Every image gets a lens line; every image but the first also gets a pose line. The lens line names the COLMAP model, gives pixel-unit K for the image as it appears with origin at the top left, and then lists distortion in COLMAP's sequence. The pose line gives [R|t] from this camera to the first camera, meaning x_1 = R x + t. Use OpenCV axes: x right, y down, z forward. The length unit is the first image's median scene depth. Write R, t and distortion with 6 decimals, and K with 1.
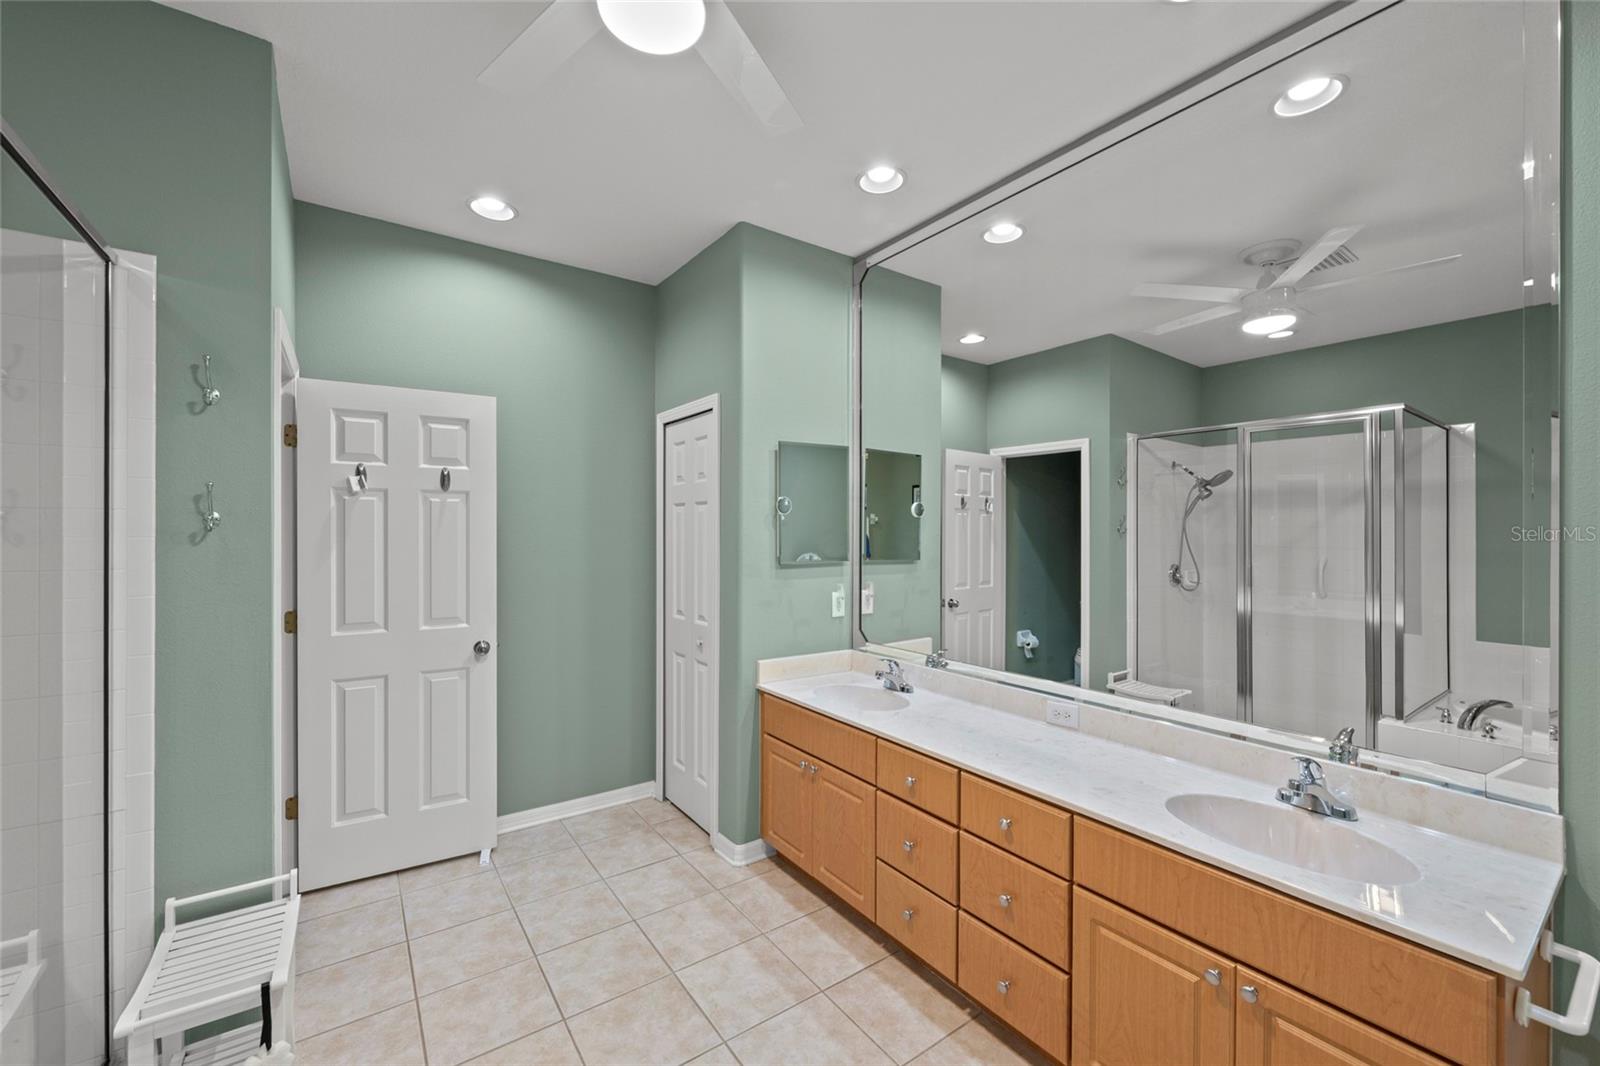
lens RADIAL K [[635.9, 0, 791.4], [0, 635.9, 529.1], [0, 0, 1]] dist [0.000316, -0.000850]
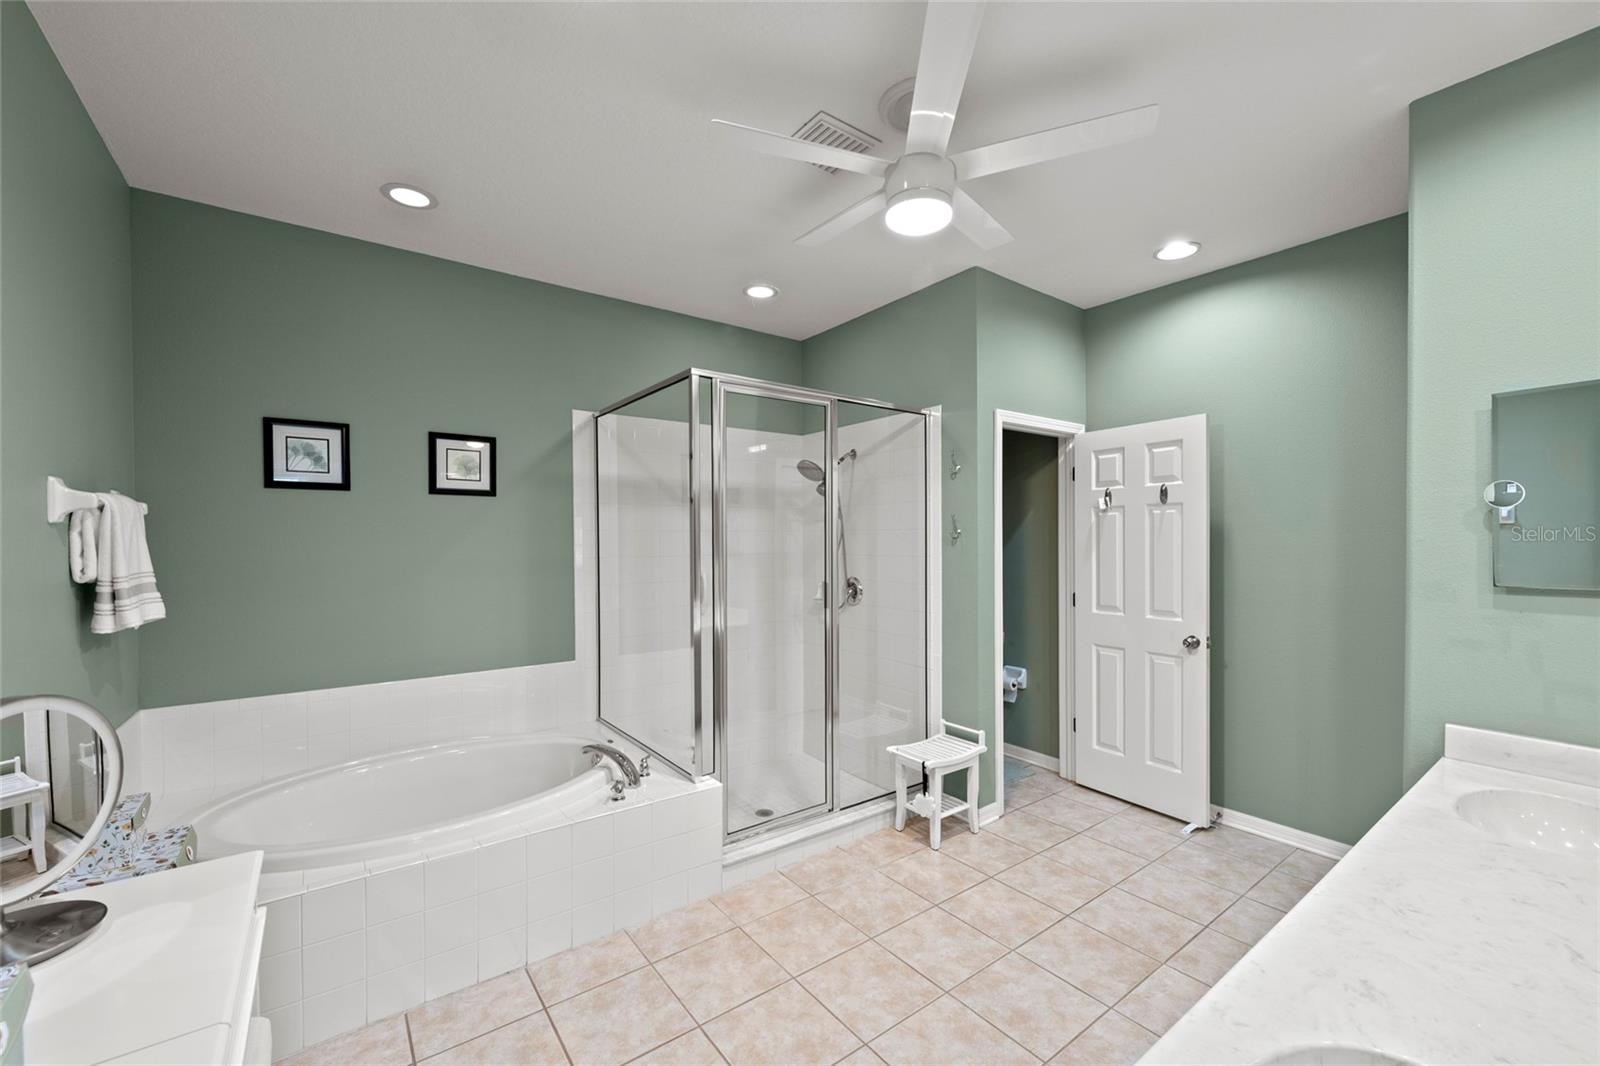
lens RADIAL K [[635.9, 0, 791.2], [0, 635.9, 540.1], [0, 0, 1]] dist [0.000316, -0.000850]
pose [[0.018406, -0.000068, -0.999831, 0.630497], [0.009945, 0.999951, 0.000115, 0.000644], [0.999781, -0.009946, 0.018405, 0.285967]]
